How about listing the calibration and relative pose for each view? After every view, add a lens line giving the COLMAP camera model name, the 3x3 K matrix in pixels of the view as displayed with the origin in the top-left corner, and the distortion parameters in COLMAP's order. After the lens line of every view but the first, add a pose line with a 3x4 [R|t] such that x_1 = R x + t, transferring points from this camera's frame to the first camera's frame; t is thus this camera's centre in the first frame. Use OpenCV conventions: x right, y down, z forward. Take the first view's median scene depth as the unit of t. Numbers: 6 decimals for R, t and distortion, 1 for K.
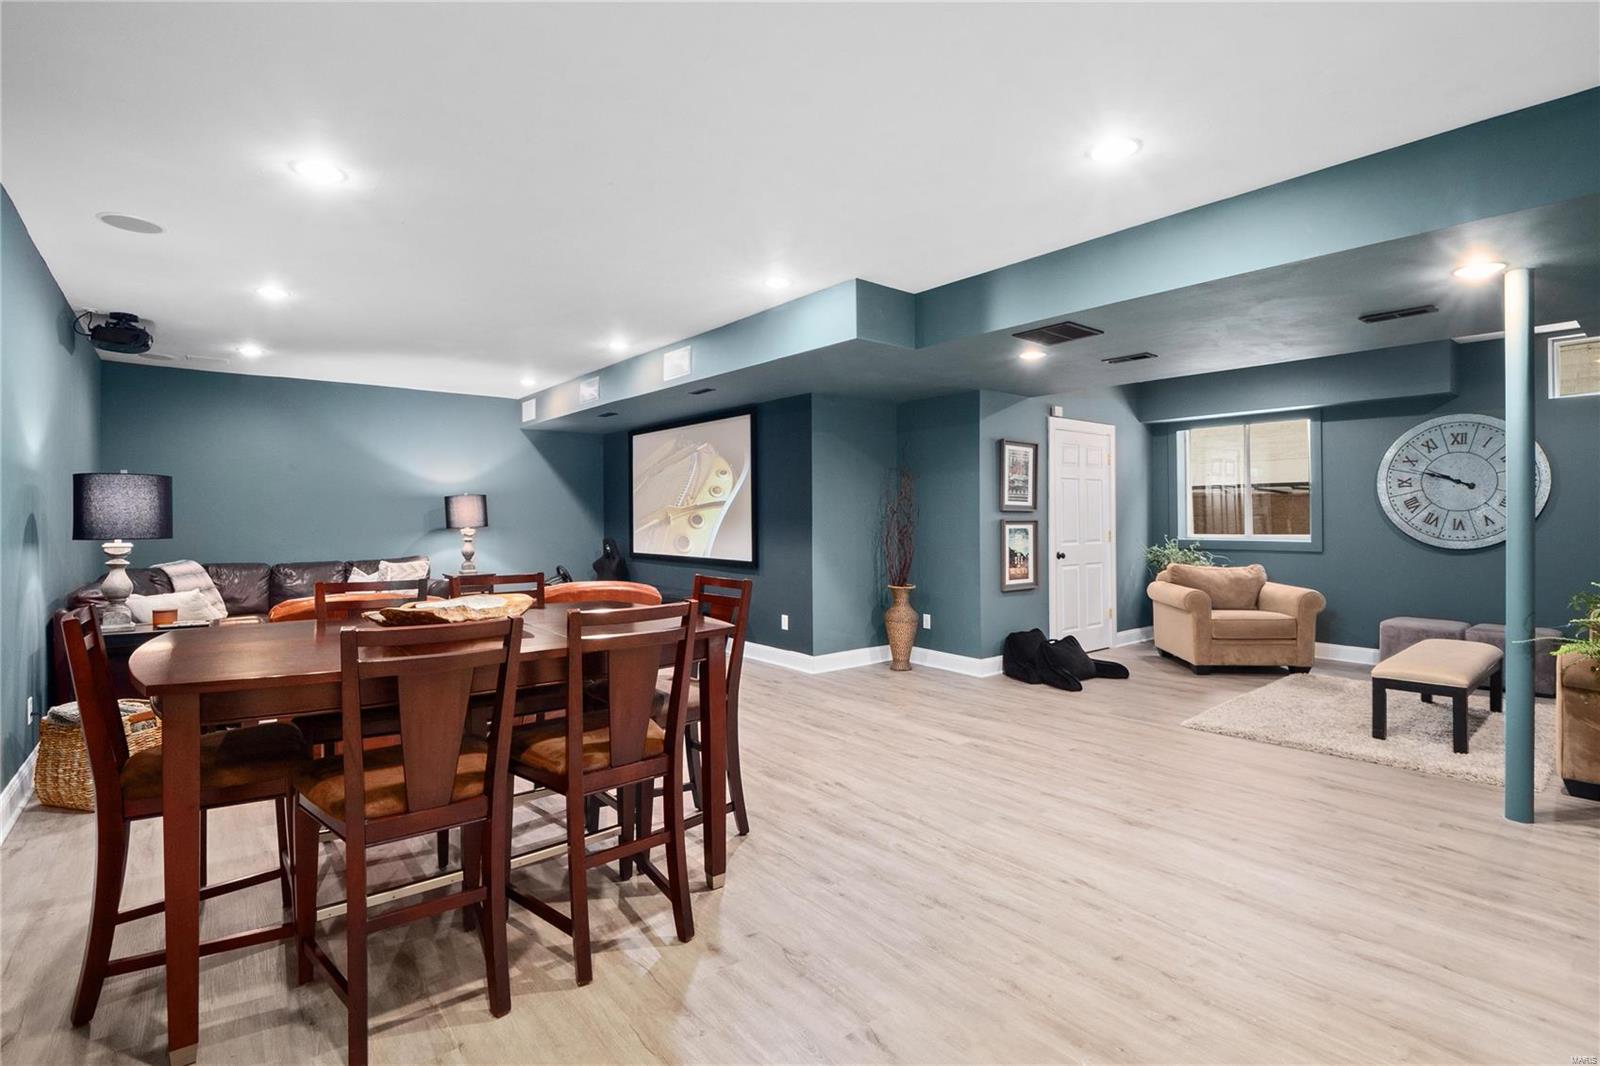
lens RADIAL K [[762.7, 0, 795.9], [0, 762.7, 526.9], [0, 0, 1]] dist [-0.004048, -0.000375]
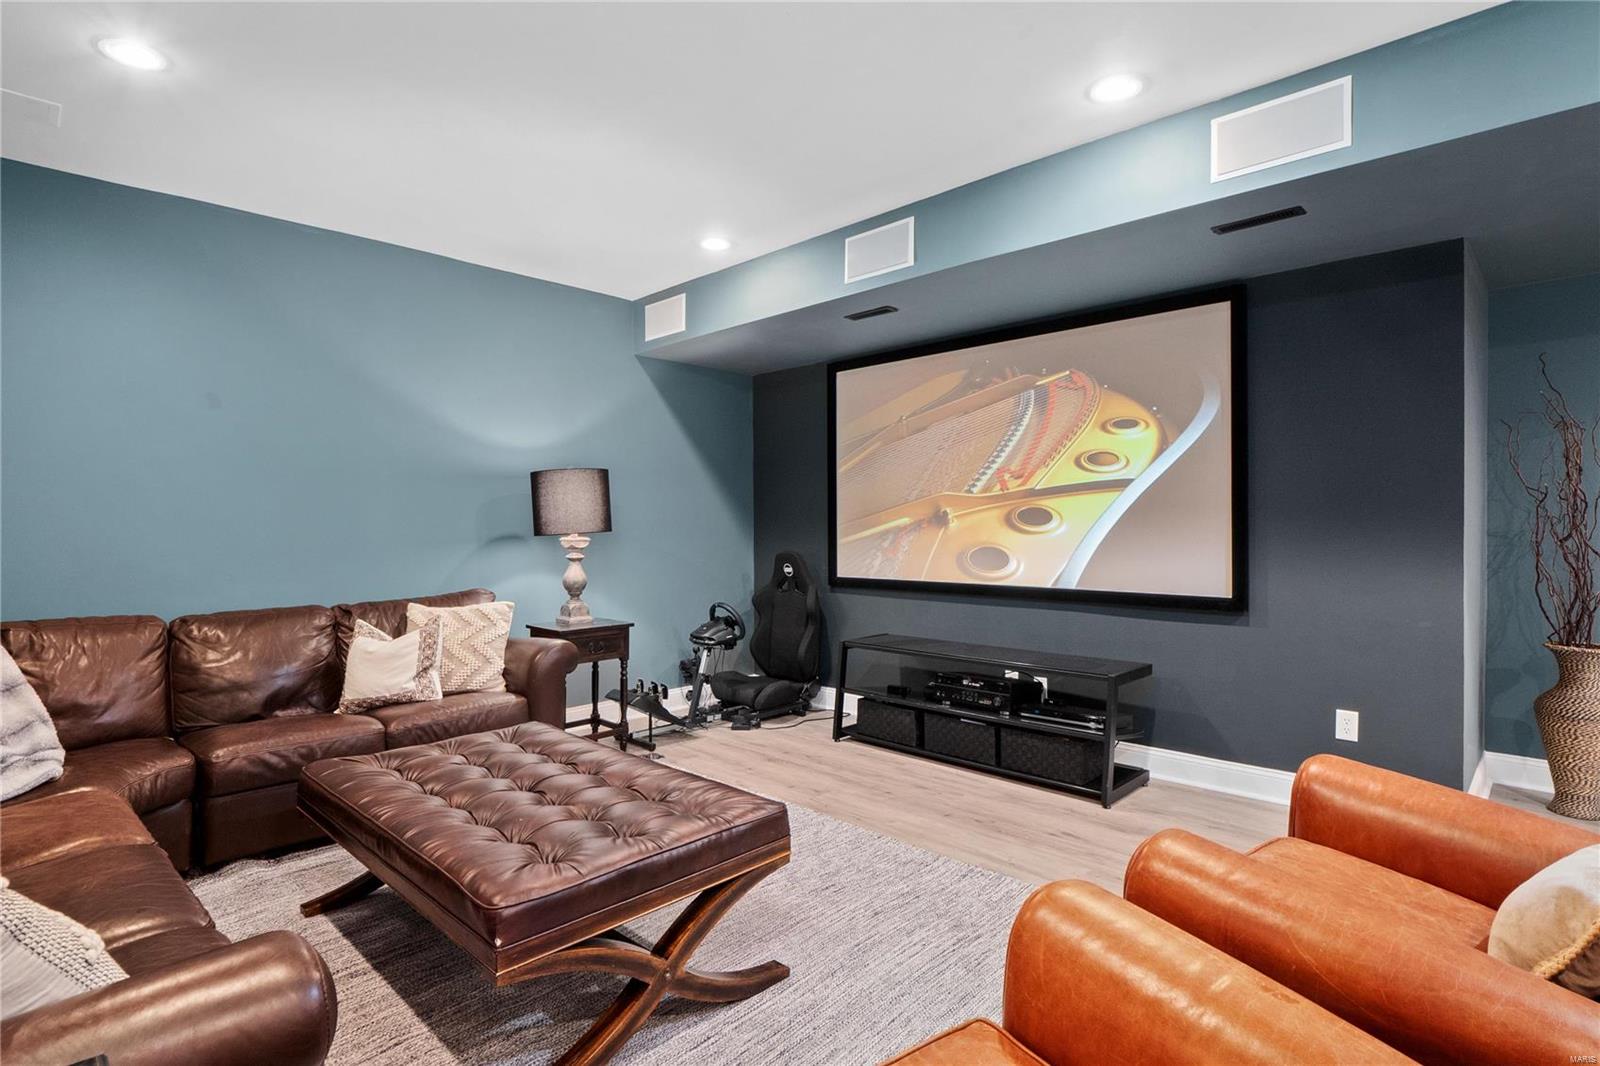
lens RADIAL K [[808.5, 0, 805.0], [0, 808.5, 530.5], [0, 0, 1]] dist [-0.001534, 0.000262]
pose [[0.991672, -0.003729, 0.128734, -0.363732], [0.004867, 0.999952, -0.008534, 0.004445], [-0.128696, 0.009089, 0.991642, 0.464018]]
